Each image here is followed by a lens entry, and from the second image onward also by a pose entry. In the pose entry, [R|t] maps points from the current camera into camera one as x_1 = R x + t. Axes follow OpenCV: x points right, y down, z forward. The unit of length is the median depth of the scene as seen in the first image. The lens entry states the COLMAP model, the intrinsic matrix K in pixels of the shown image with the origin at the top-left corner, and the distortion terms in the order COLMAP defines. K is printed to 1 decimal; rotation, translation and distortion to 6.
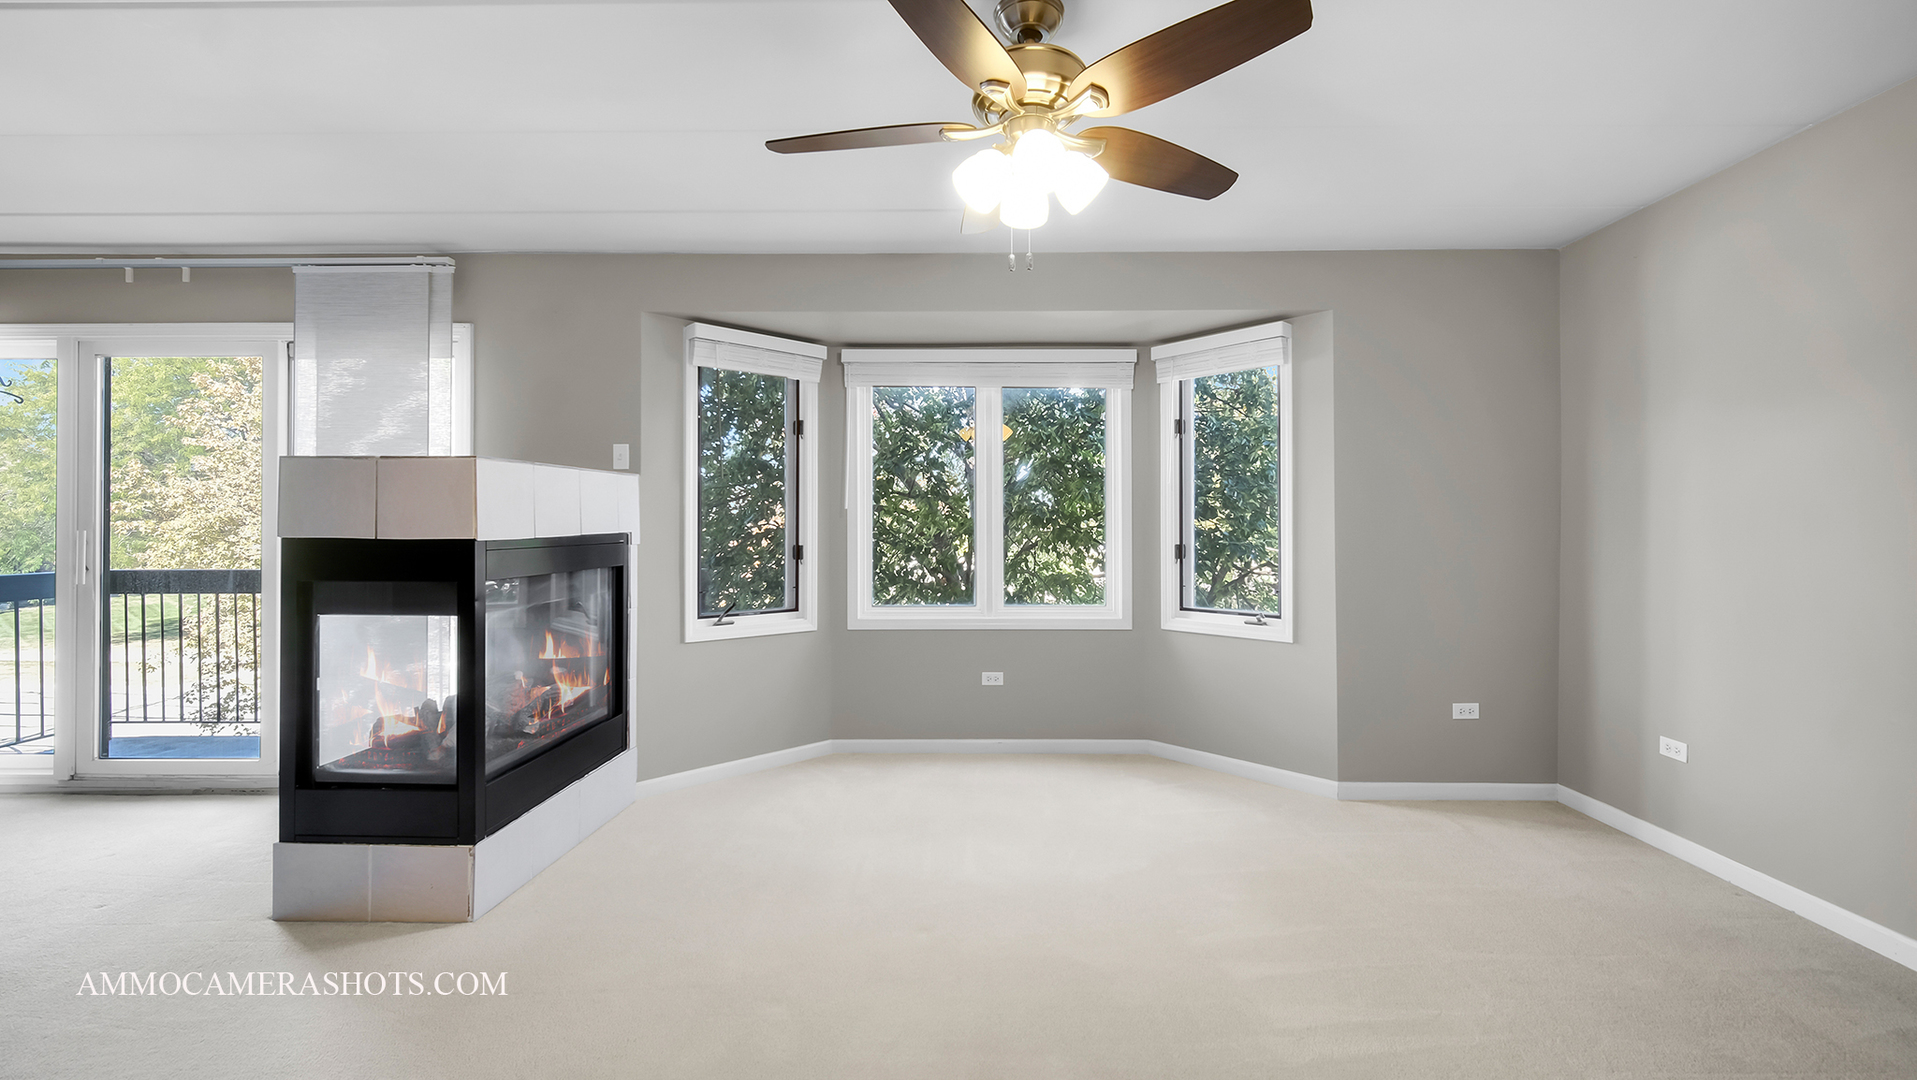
lens RADIAL K [[781.9, 0, 971.7], [0, 781.9, 526.2], [0, 0, 1]] dist [-0.002902, -0.000338]
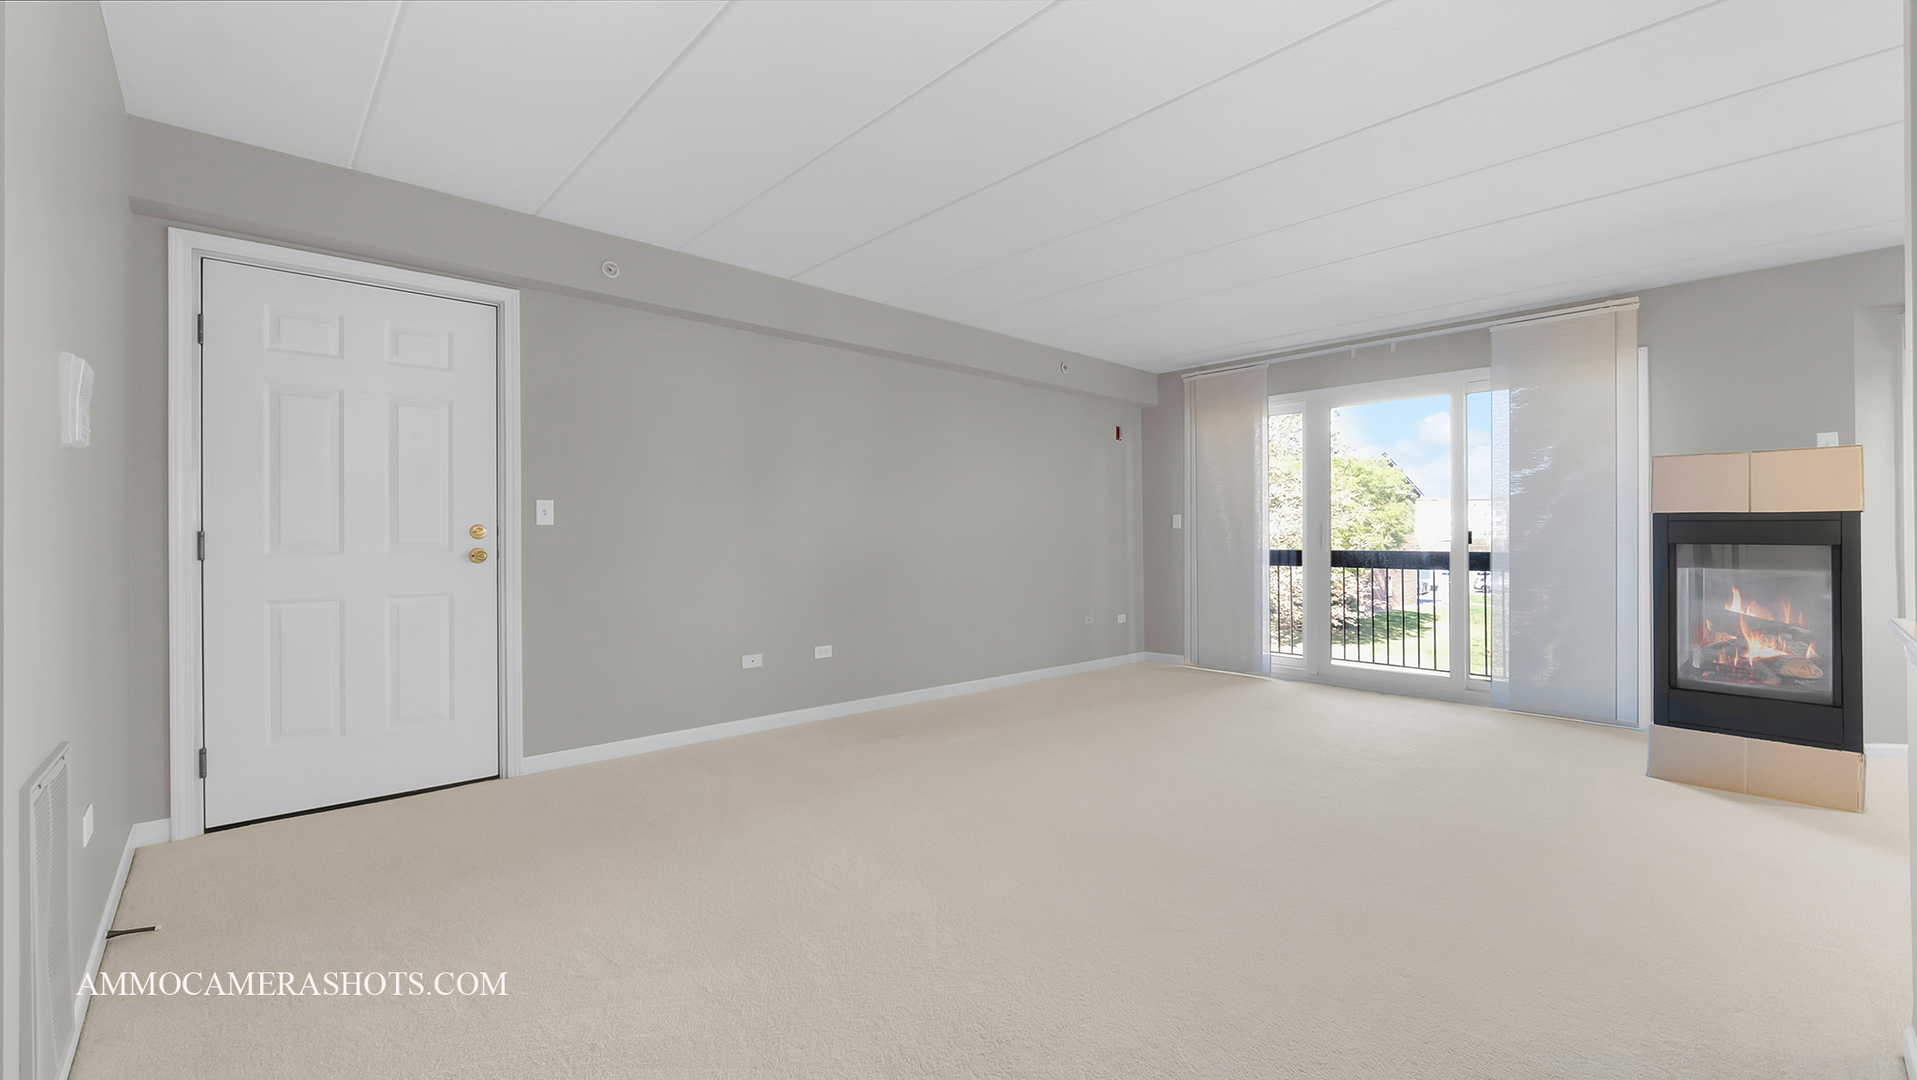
lens RADIAL K [[781.9, 0, 971.7], [0, 781.9, 526.2], [0, 0, 1]] dist [-0.002902, -0.000338]
pose [[0.688727, -0.007334, -0.724983, -0.483959], [0.000384, 0.999952, -0.009751, 0.036746], [0.725020, 0.006437, 0.688697, -0.622624]]
